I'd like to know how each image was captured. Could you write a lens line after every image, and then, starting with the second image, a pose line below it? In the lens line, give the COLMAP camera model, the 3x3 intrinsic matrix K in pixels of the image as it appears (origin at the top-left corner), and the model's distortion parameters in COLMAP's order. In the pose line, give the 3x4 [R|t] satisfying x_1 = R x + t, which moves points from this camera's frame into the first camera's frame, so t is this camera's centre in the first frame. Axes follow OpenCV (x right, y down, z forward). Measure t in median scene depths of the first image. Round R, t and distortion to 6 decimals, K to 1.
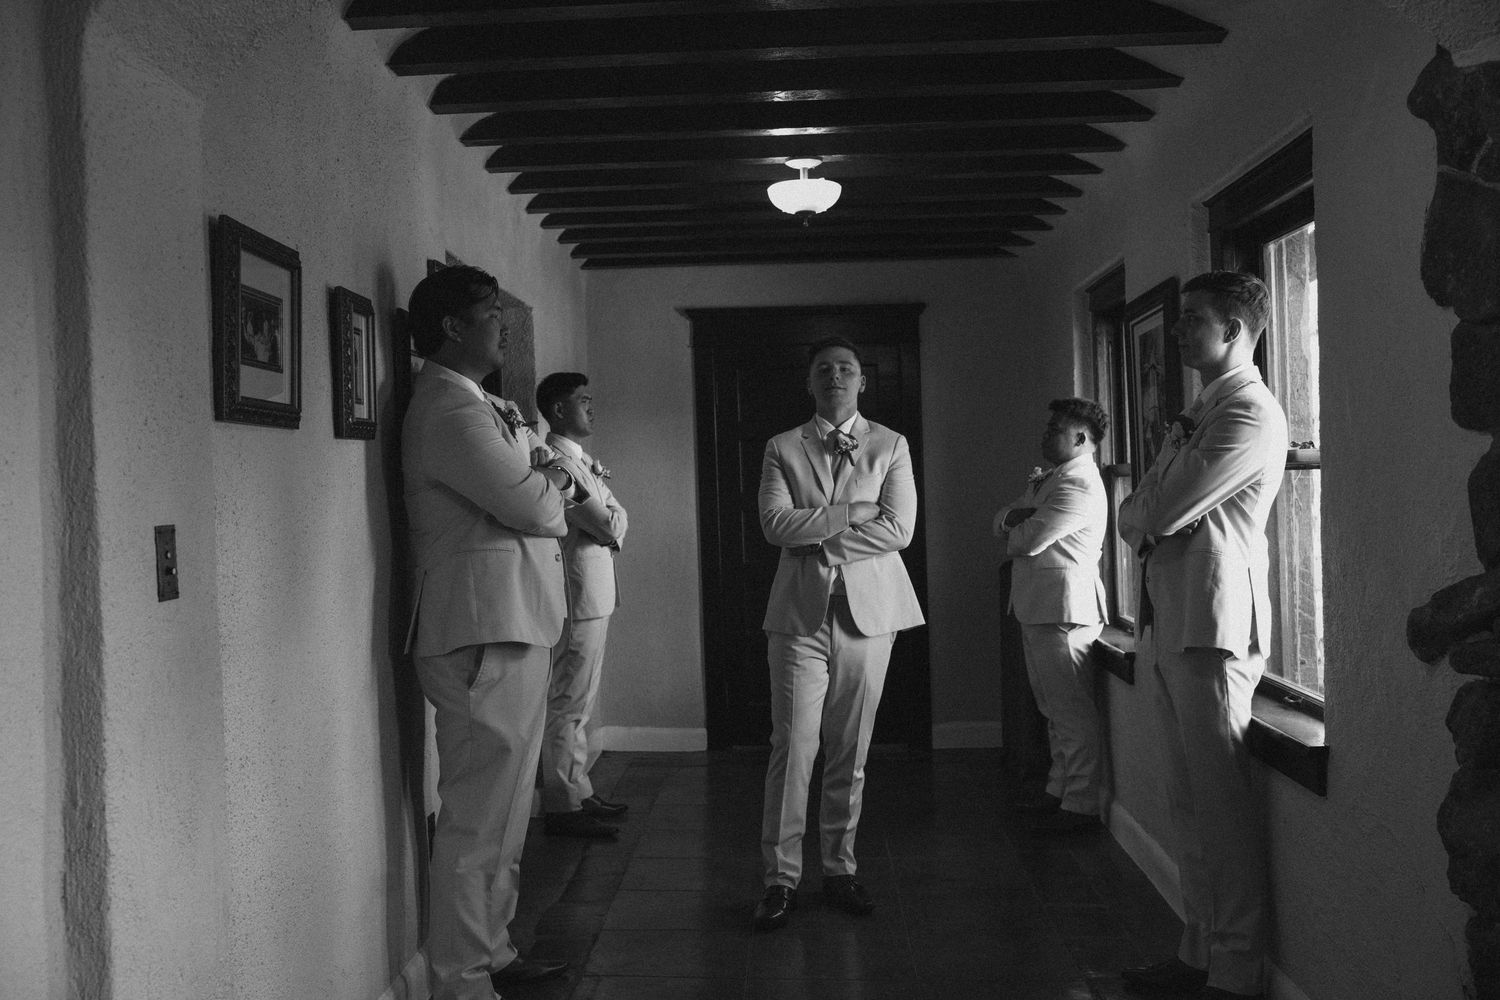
lens RADIAL K [[2007.6, 0, 750.0], [0, 2007.6, 500.0], [0, 0, 1]] dist [-0.001621, -0.015857]
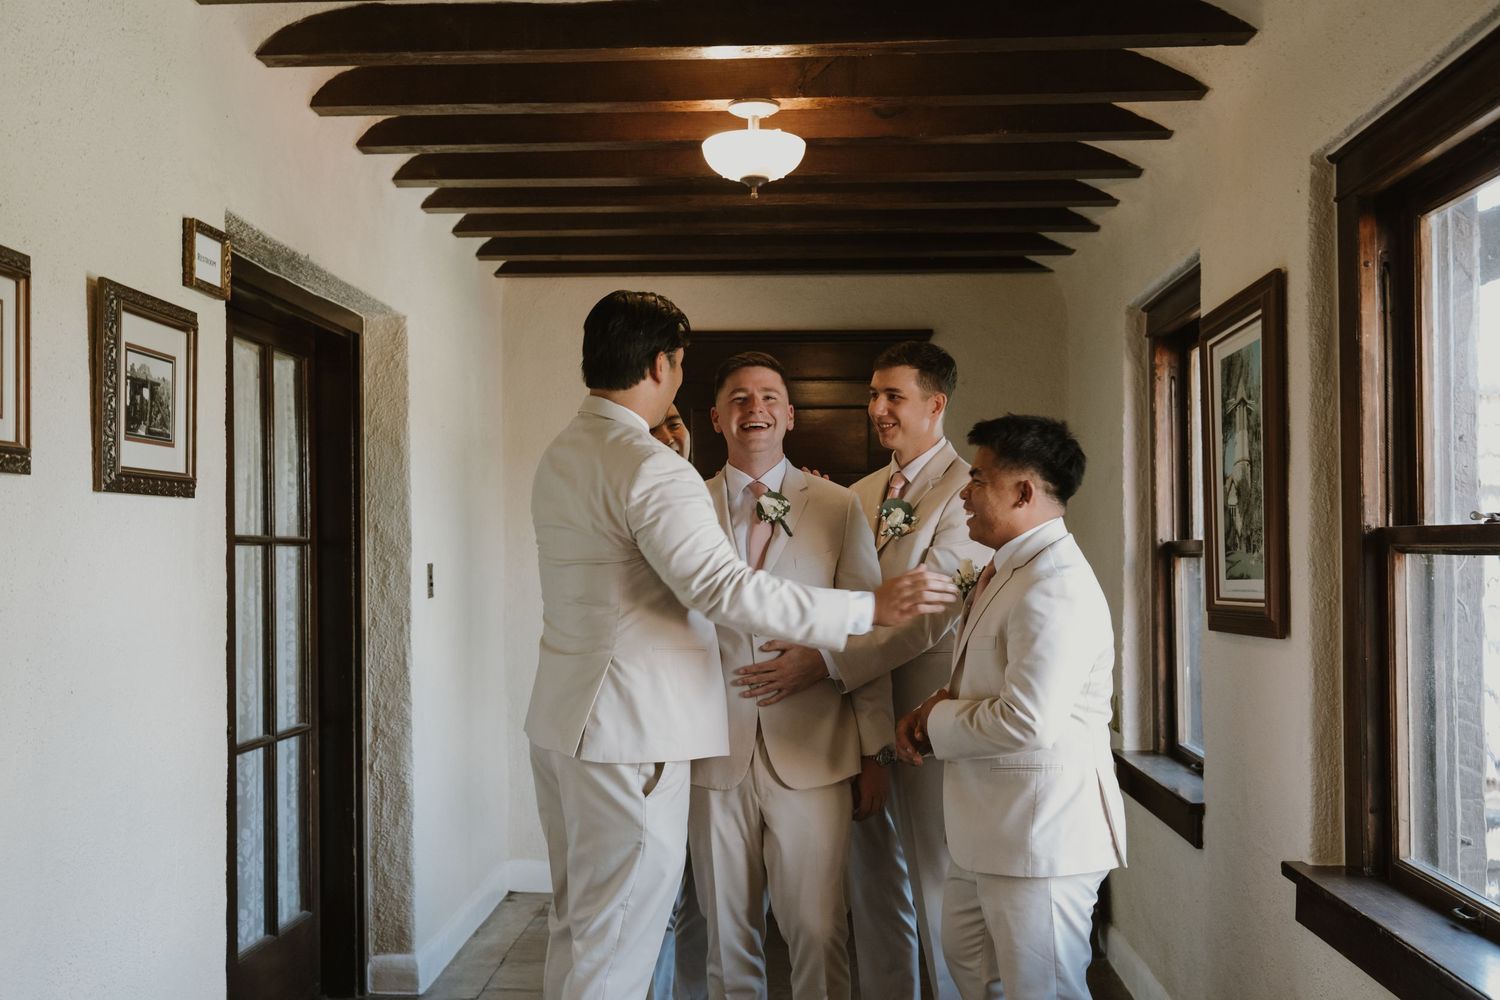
lens RADIAL K [[2007.6, 0, 750.0], [0, 2007.6, 500.0], [0, 0, 1]] dist [-0.001621, -0.015857]
pose [[0.999598, 0.023476, -0.015902, 0.039986], [-0.023971, 0.999209, -0.031726, -0.006028], [0.015145, 0.032094, 0.999370, 0.289940]]
